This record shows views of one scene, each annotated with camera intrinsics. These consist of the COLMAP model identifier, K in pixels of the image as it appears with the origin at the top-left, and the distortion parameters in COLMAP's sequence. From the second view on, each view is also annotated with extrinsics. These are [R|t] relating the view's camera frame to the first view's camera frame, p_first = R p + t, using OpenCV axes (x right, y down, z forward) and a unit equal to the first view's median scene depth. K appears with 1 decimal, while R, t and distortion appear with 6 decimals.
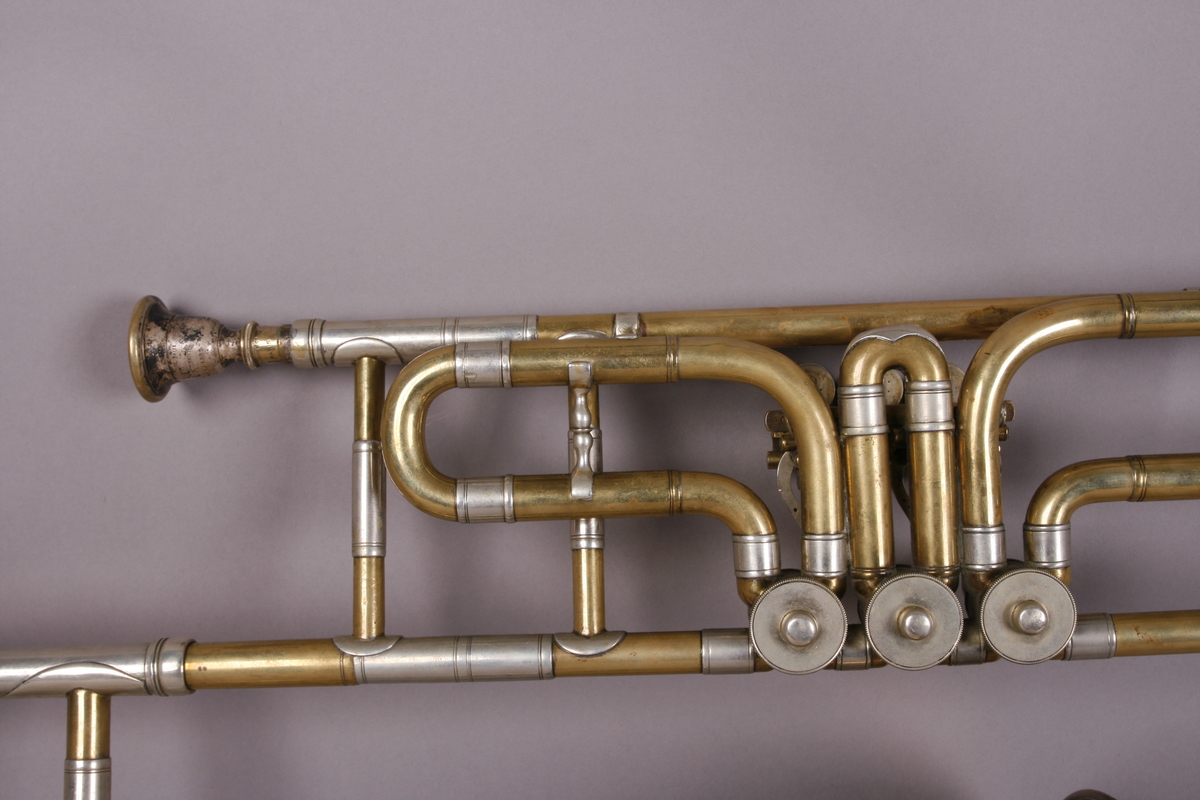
lens RADIAL K [[1205.4, 0, 600.0], [0, 1205.4, 400.0], [0, 0, 1]] dist [-0.015405, -0.007663]
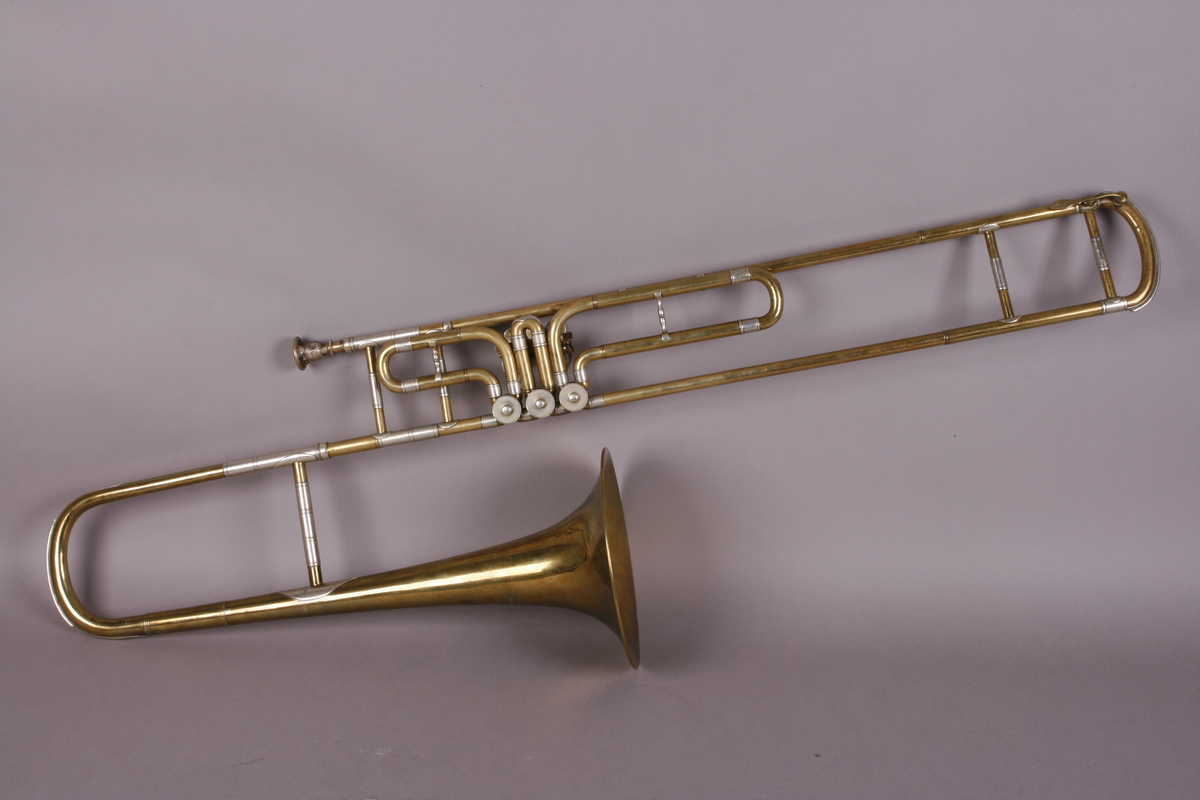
lens RADIAL K [[1205.4, 0, 600.0], [0, 1205.4, 400.0], [0, 0, 1]] dist [-0.015405, -0.007663]
pose [[0.989952, -0.138089, -0.030449, 0.503878], [0.139923, 0.987695, 0.069862, -0.035257], [0.020427, -0.073420, 0.997092, -2.234560]]
